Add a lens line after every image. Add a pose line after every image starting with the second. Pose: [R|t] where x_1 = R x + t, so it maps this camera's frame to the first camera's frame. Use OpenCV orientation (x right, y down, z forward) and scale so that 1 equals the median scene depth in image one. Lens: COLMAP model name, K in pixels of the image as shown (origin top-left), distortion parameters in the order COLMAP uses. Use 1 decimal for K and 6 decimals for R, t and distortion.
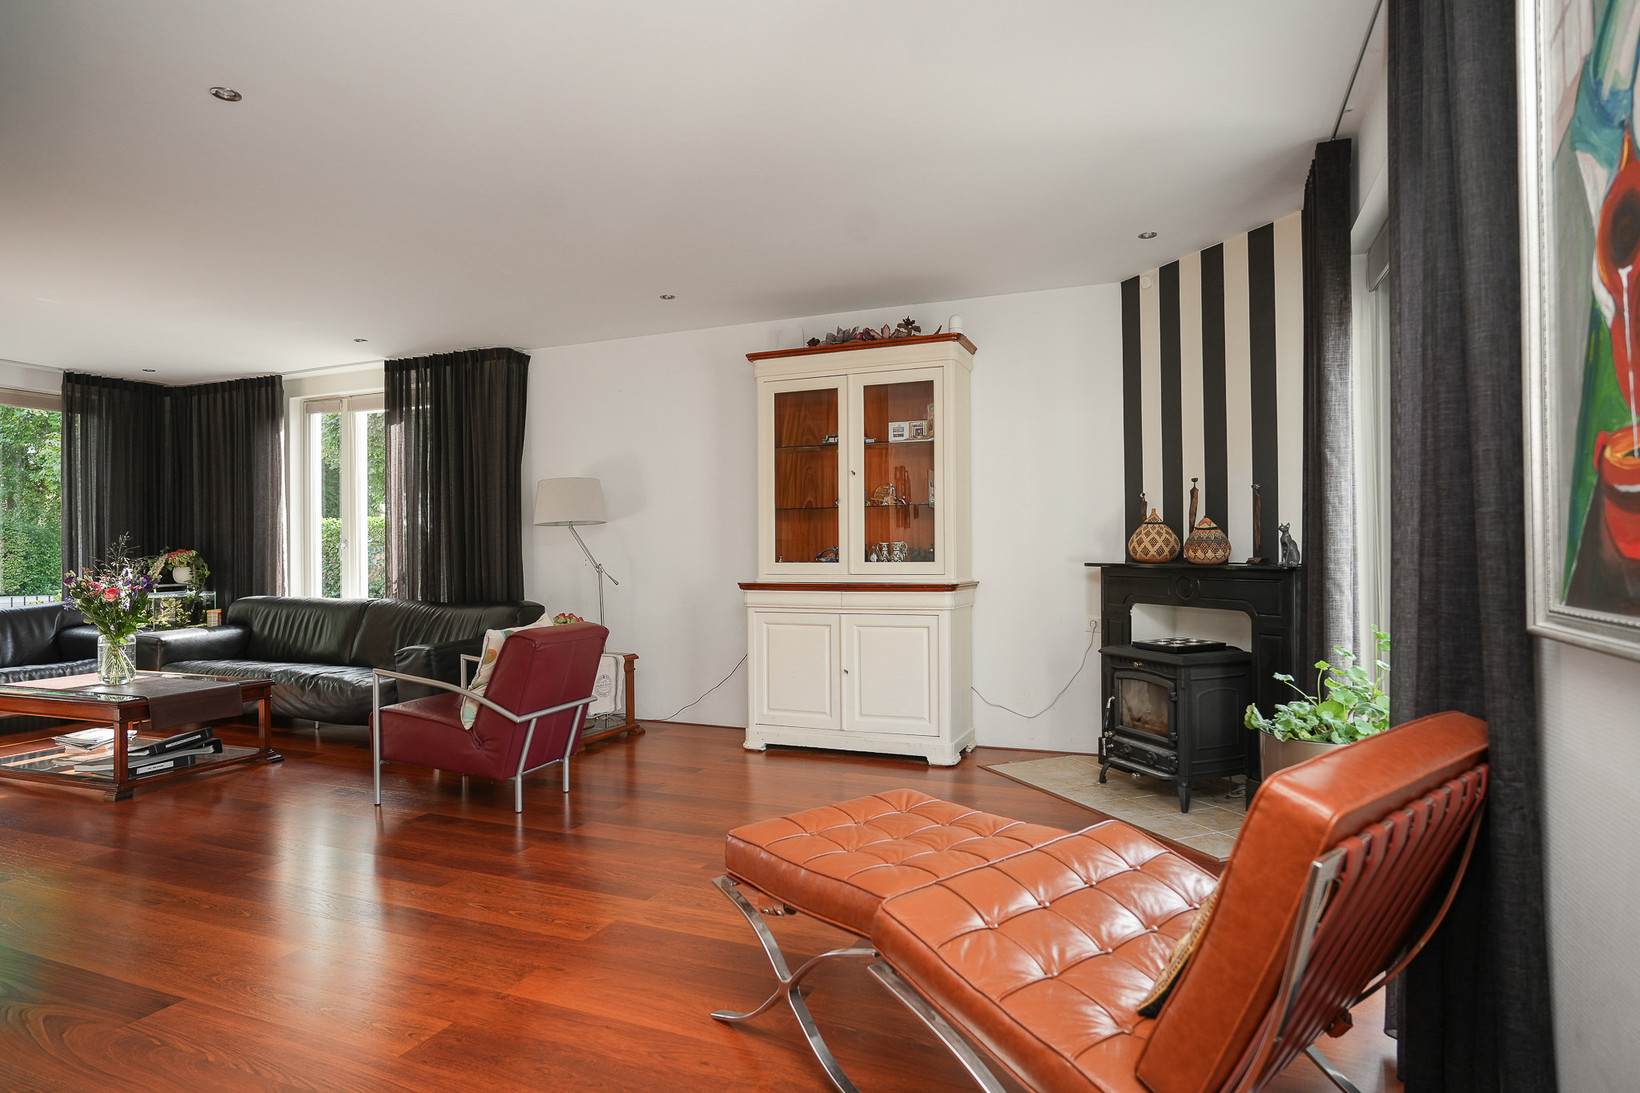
lens RADIAL K [[908.2, 0, 824.6], [0, 908.2, 544.5], [0, 0, 1]] dist [-0.038647, 0.026701]
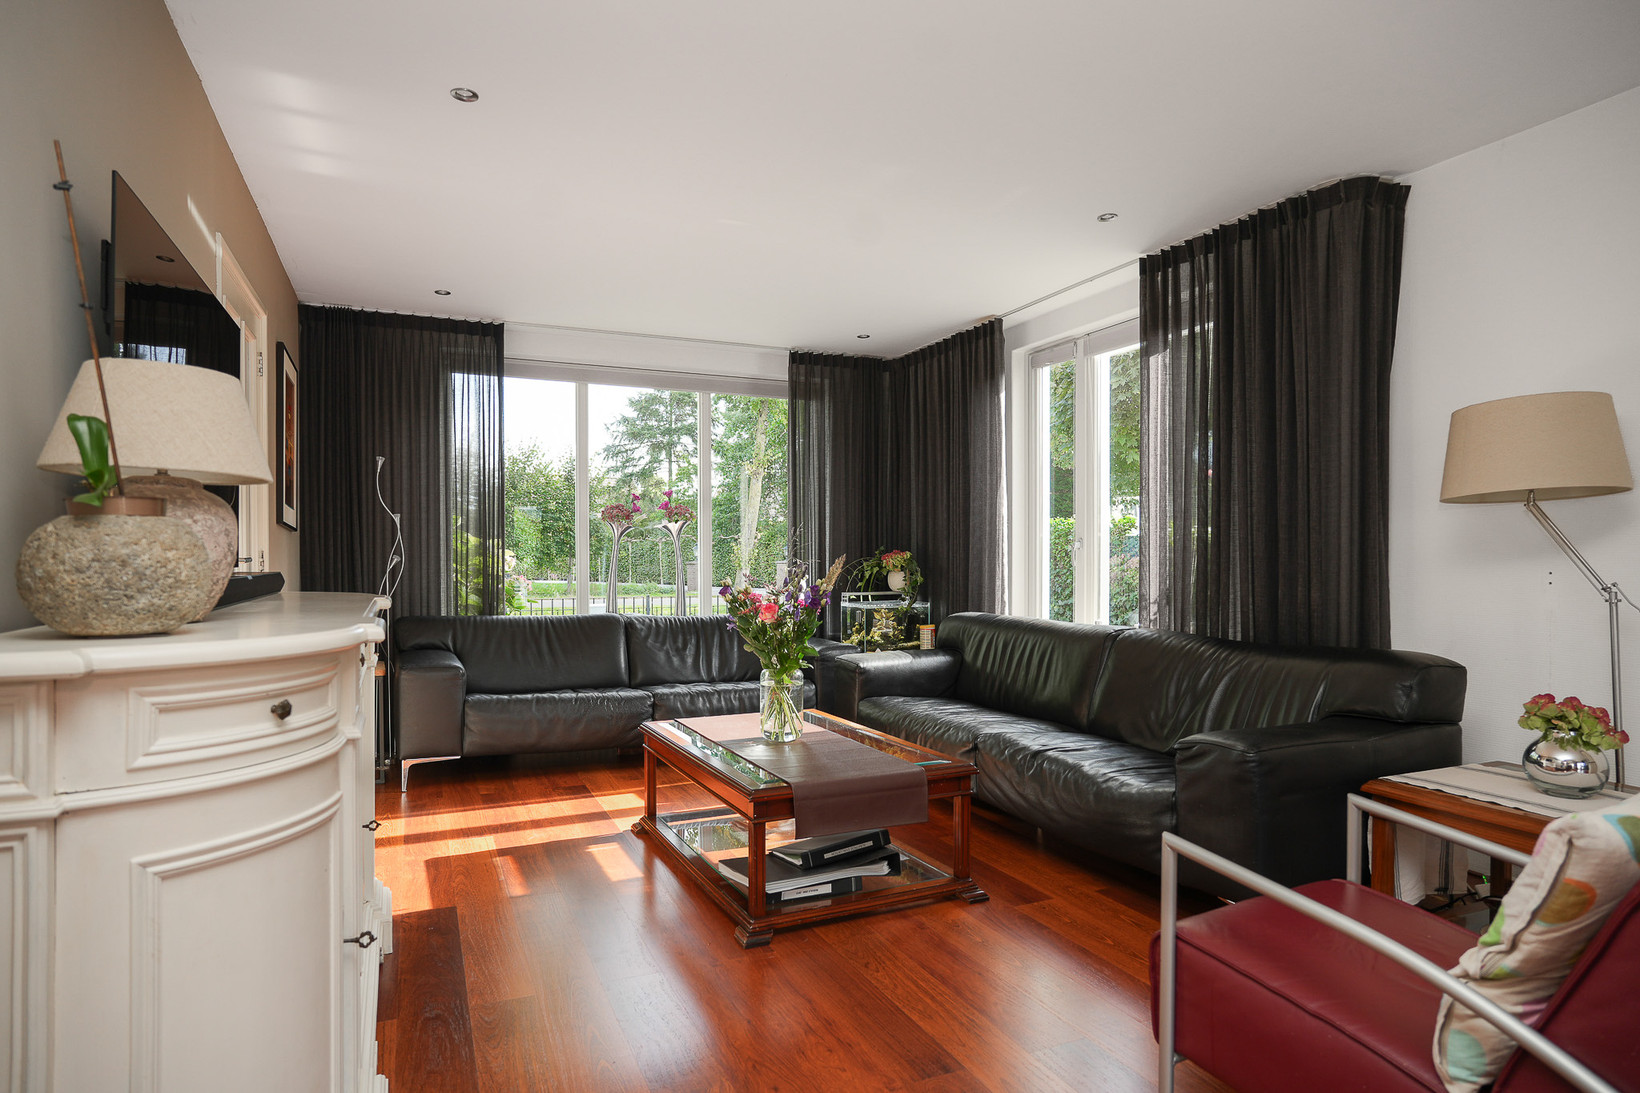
lens RADIAL K [[913.2, 0, 813.3], [0, 913.2, 568.3], [0, 0, 1]] dist [-0.016964, 0.000493]
pose [[0.723109, 0.015834, -0.690552, -0.251298], [-0.002296, 0.999787, 0.020519, 0.006485], [0.690730, -0.013252, 0.722991, 0.447681]]
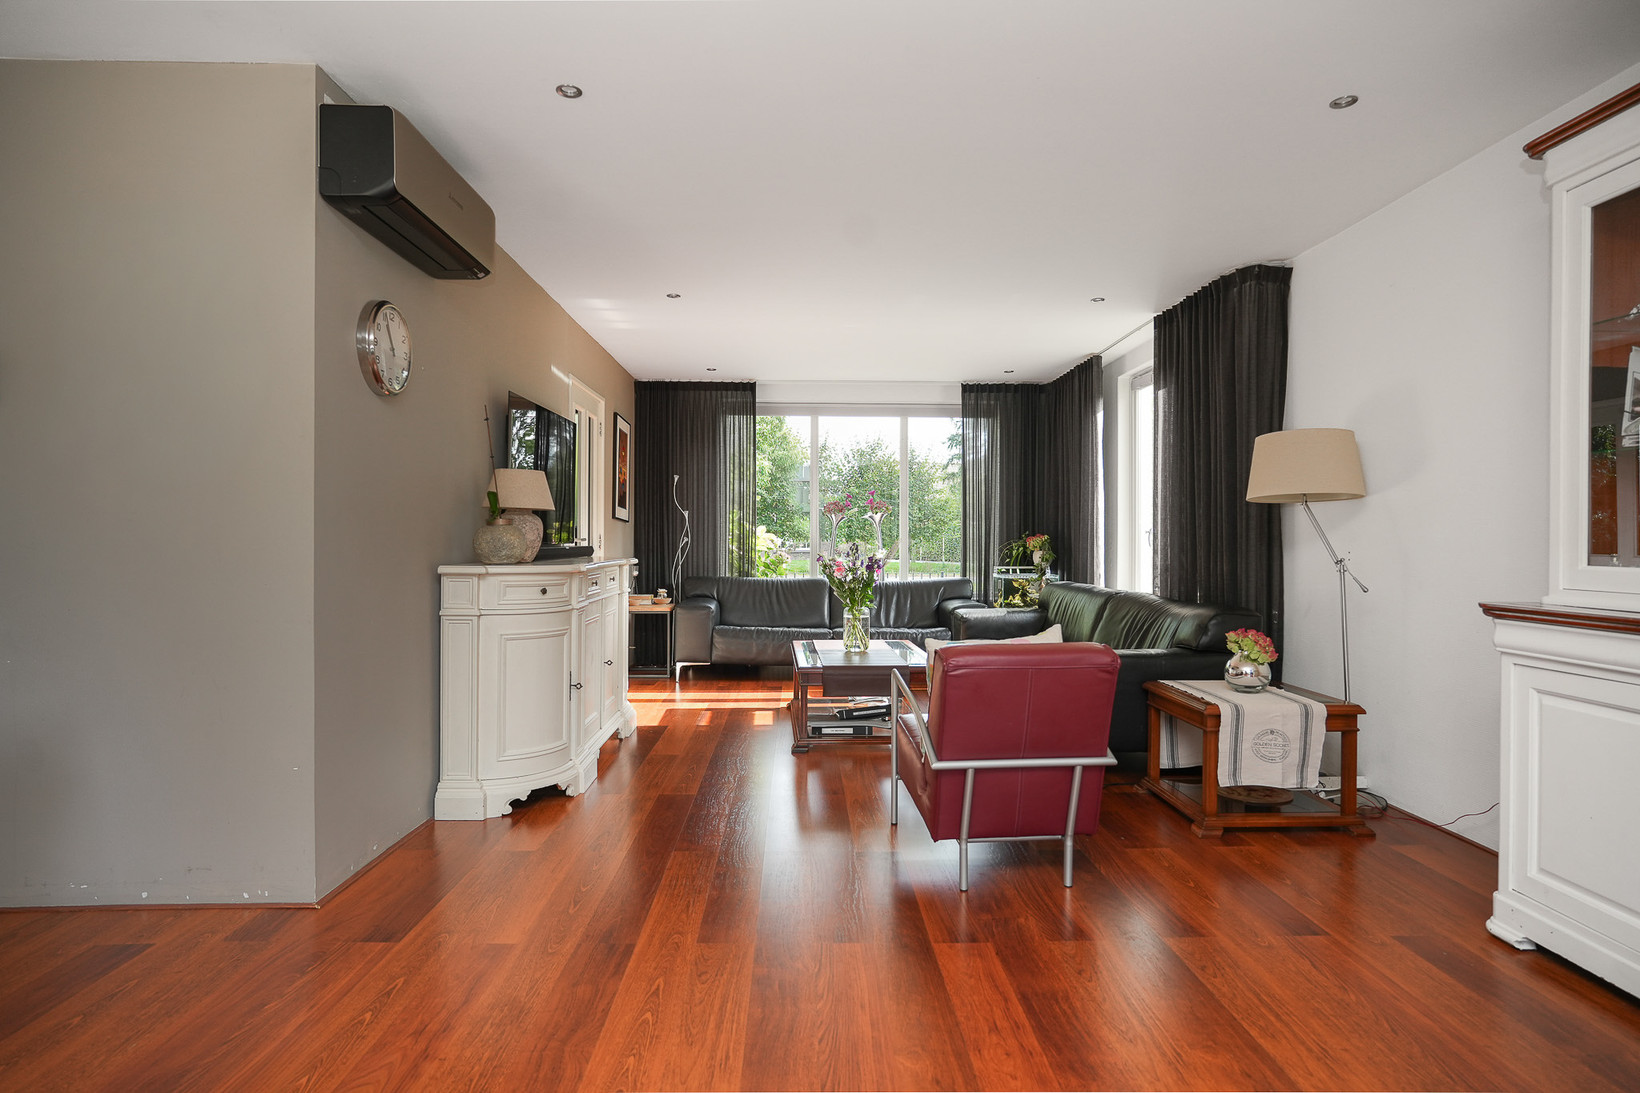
lens RADIAL K [[896.2, 0, 816.4], [0, 896.2, 536.5], [0, 0, 1]] dist [-0.003210, 0.000444]
pose [[0.404985, 0.006442, -0.914300, 0.204898], [-0.001567, 0.999979, 0.006352, 0.002319], [0.914322, -0.001140, 0.404987, 0.435489]]
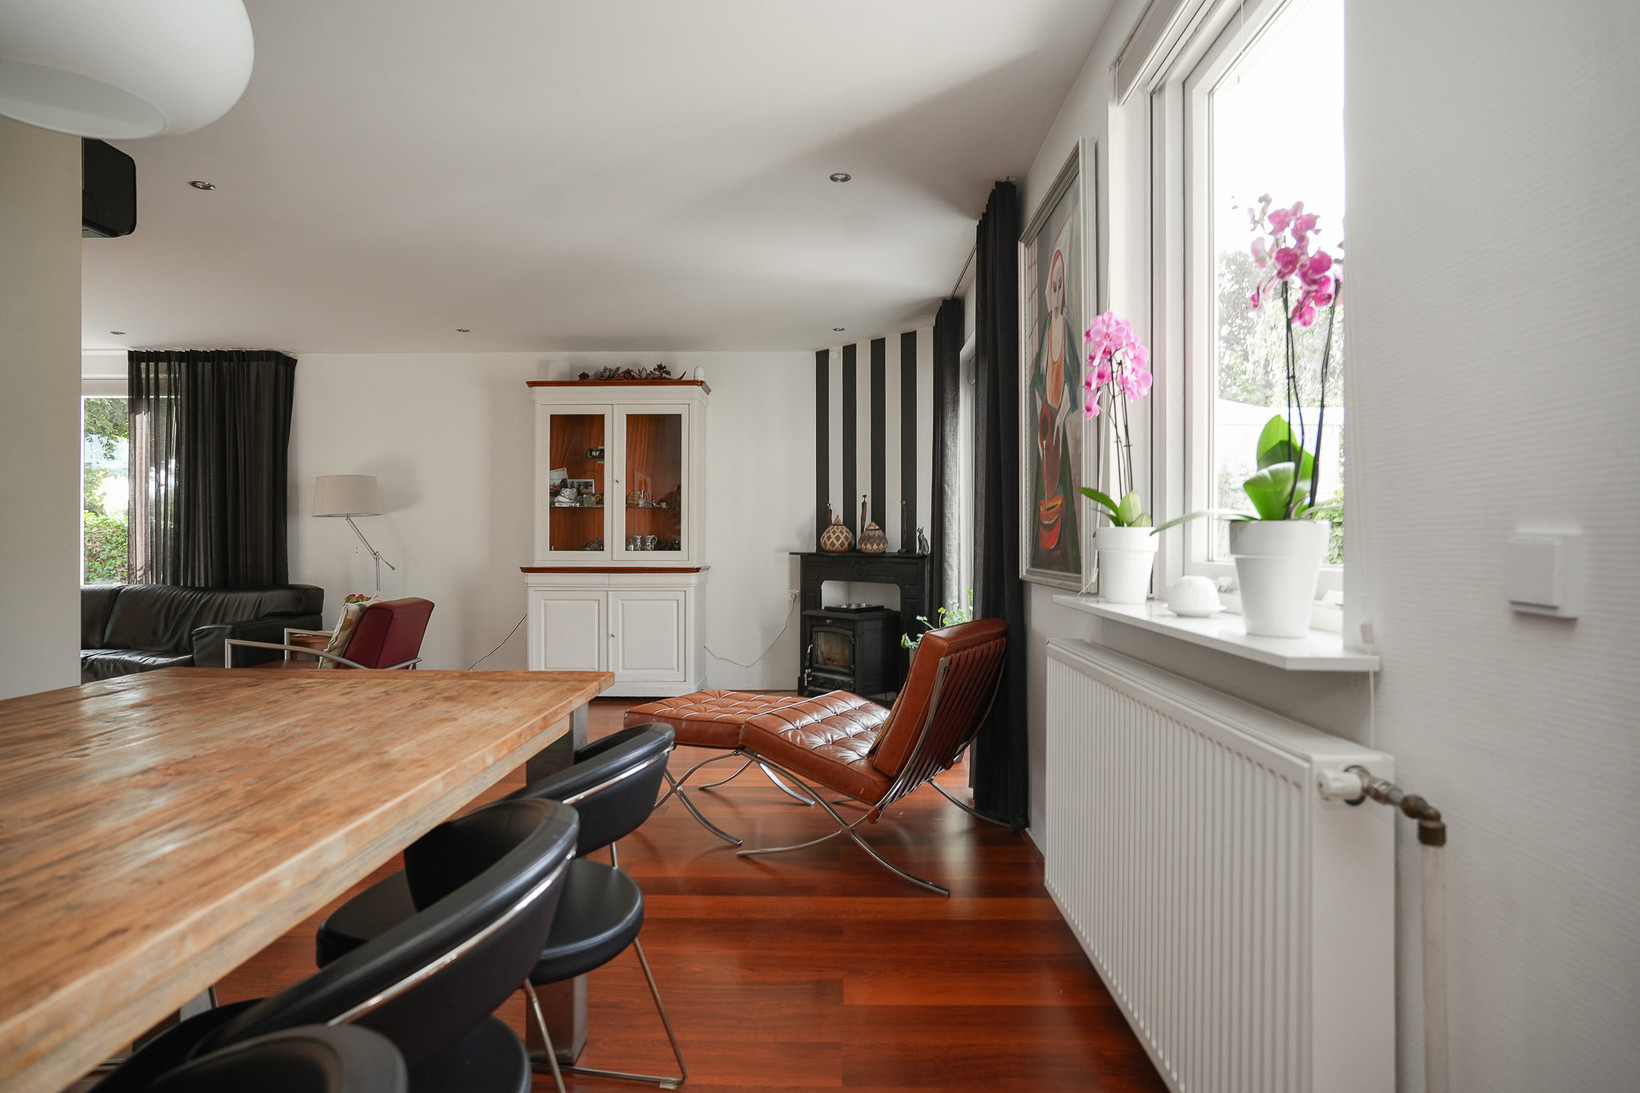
lens RADIAL K [[896.2, 0, 816.4], [0, 896.2, 536.5], [0, 0, 1]] dist [-0.003210, 0.000444]
pose [[0.932847, 0.010973, 0.360106, -0.155050], [-0.011415, 0.999934, -0.000900, -0.002778], [-0.360092, -0.003272, 0.932911, -0.274947]]
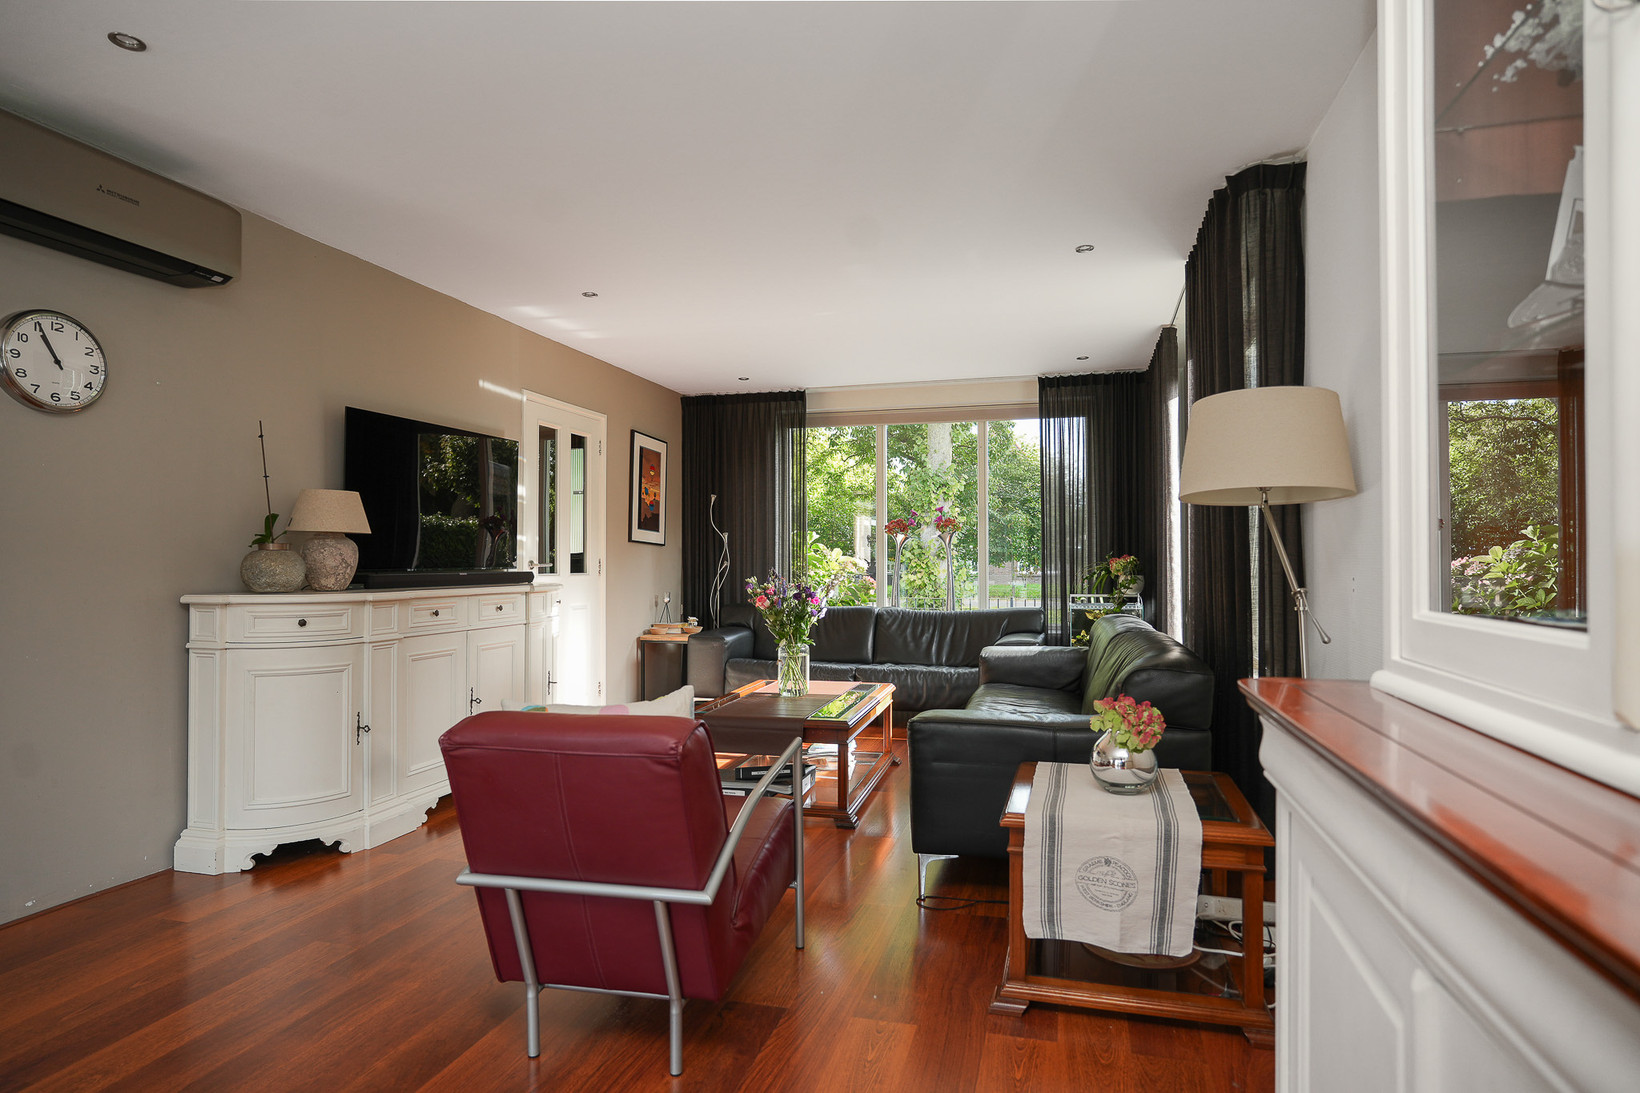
lens RADIAL K [[891.3, 0, 820.0], [0, 891.3, 546.5], [0, 0, 1]] dist [-0.000426, 0.000749]
pose [[0.114709, -0.009843, -0.993350, 0.144734], [0.006579, 0.999937, -0.009148, 0.004067], [0.993377, -0.005486, 0.114766, 0.813524]]
